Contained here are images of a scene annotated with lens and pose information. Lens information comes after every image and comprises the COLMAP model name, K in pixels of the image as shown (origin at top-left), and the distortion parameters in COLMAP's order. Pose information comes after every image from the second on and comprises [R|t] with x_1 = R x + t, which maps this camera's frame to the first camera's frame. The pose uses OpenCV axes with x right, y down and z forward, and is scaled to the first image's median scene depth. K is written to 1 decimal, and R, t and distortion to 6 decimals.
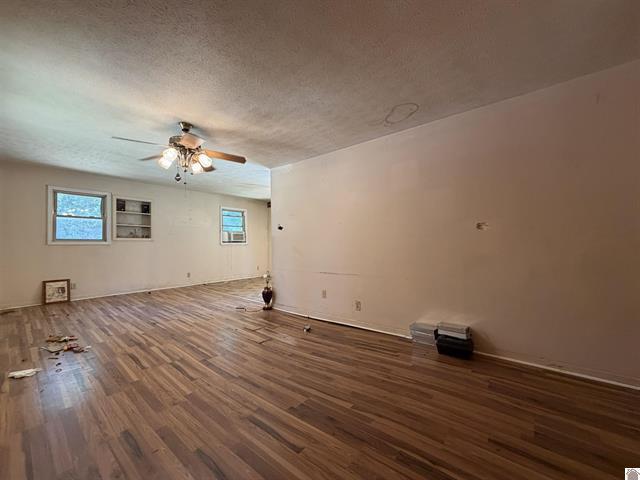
lens RADIAL K [[259.2, 0, 319.5], [0, 259.2, 242.5], [0, 0, 1]] dist [0.001361, 0.000124]
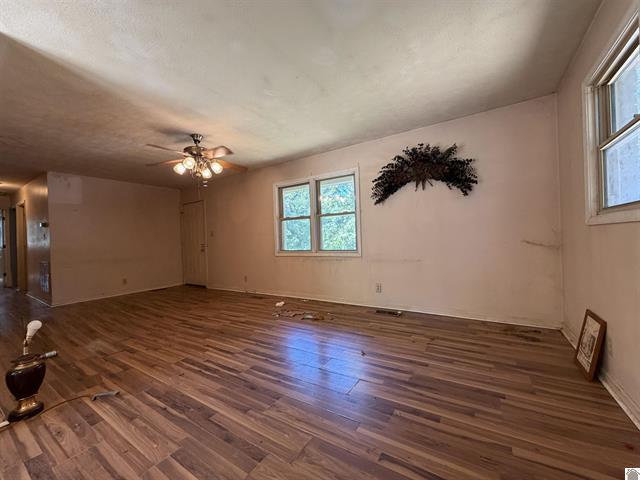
lens RADIAL K [[259.2, 0, 319.2], [0, 259.2, 240.9], [0, 0, 1]] dist [0.001361, 0.000124]
pose [[-0.993577, 0.038738, -0.106324, -0.810724], [0.039275, 0.999224, -0.002953, 0.029109], [0.106127, -0.007110, -0.994327, 1.940099]]
